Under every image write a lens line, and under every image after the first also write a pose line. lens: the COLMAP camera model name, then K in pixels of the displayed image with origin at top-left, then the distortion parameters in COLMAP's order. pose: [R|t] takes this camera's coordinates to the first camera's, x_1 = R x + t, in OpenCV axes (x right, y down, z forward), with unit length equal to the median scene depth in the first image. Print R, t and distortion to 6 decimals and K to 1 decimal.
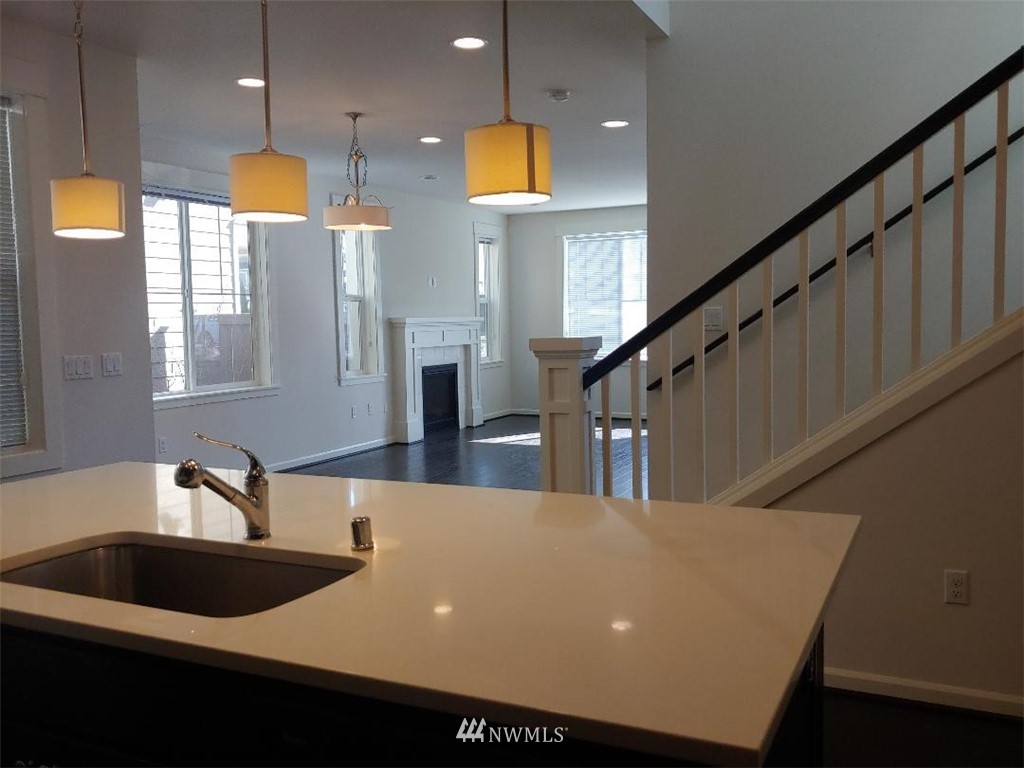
lens RADIAL K [[908.4, 0, 512.0], [0, 908.4, 384.0], [0, 0, 1]] dist [0.100741, -0.009127]
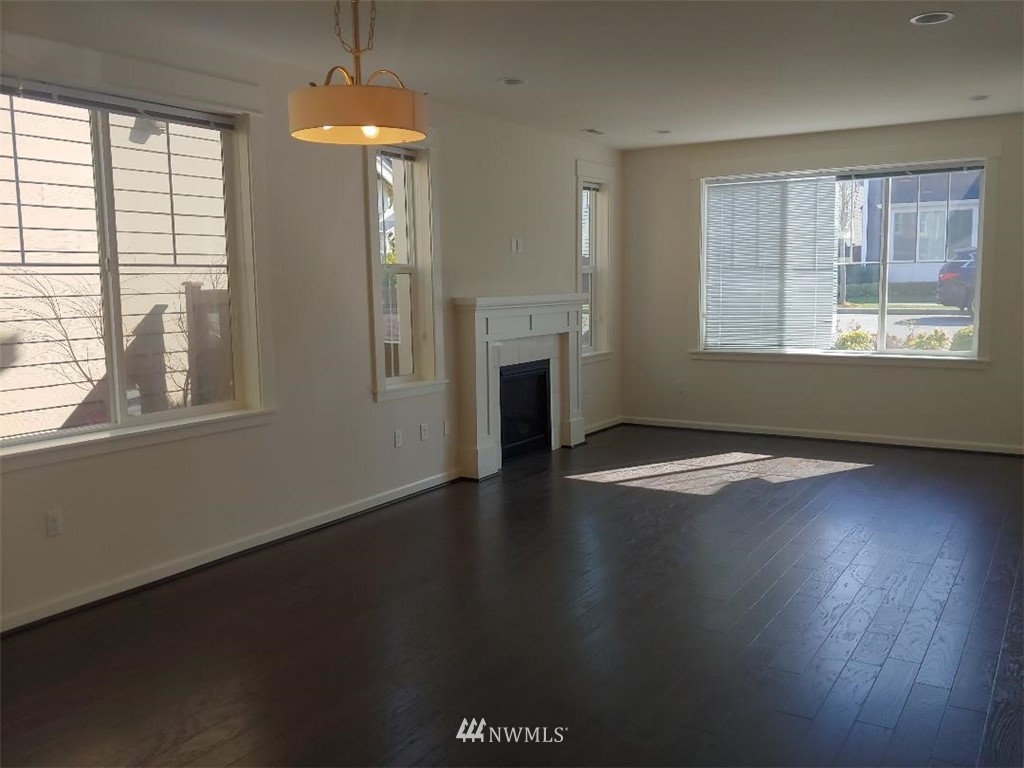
lens RADIAL K [[920.4, 0, 511.0], [0, 920.4, 397.6], [0, 0, 1]] dist [0.049246, -0.021603]
pose [[0.995034, 0.016530, -0.098149, -0.020572], [-0.011071, 0.998374, 0.055909, -0.034986], [0.098914, -0.054545, 0.993600, 0.295599]]
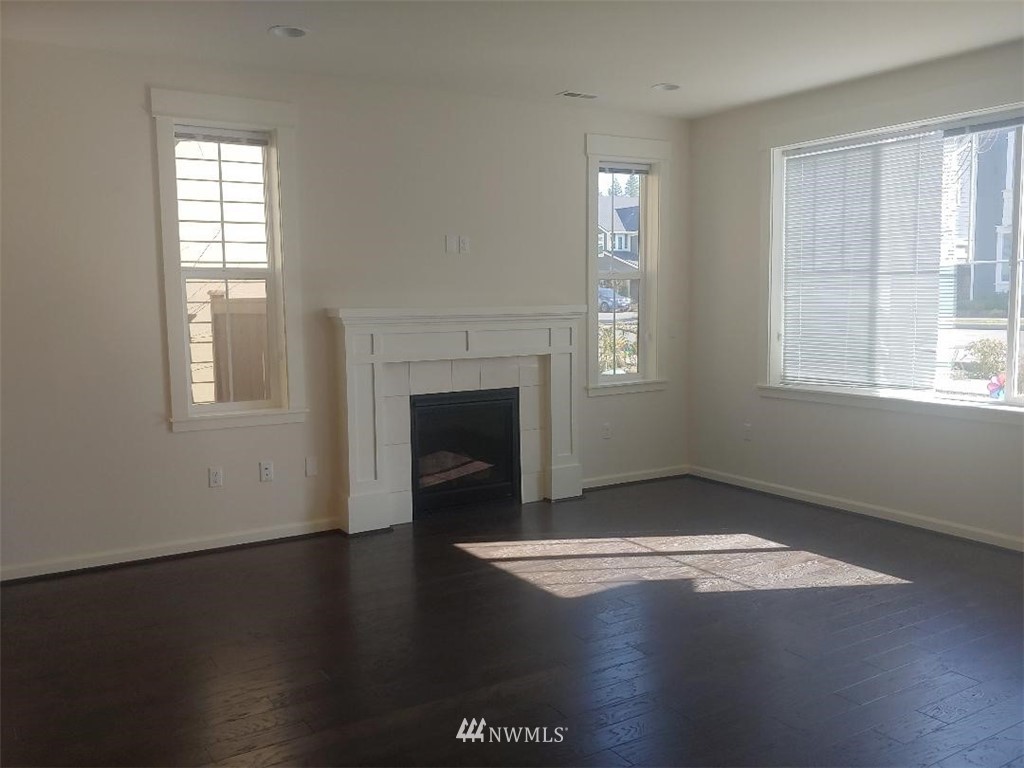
lens RADIAL K [[899.6, 0, 511.2], [0, 899.6, 413.9], [0, 0, 1]] dist [-0.010050, -0.004506]
pose [[0.846840, 0.076242, -0.526354, 0.245841], [-0.042491, 0.996207, 0.075938, -0.052352], [0.530147, -0.041942, 0.846867, 0.561671]]
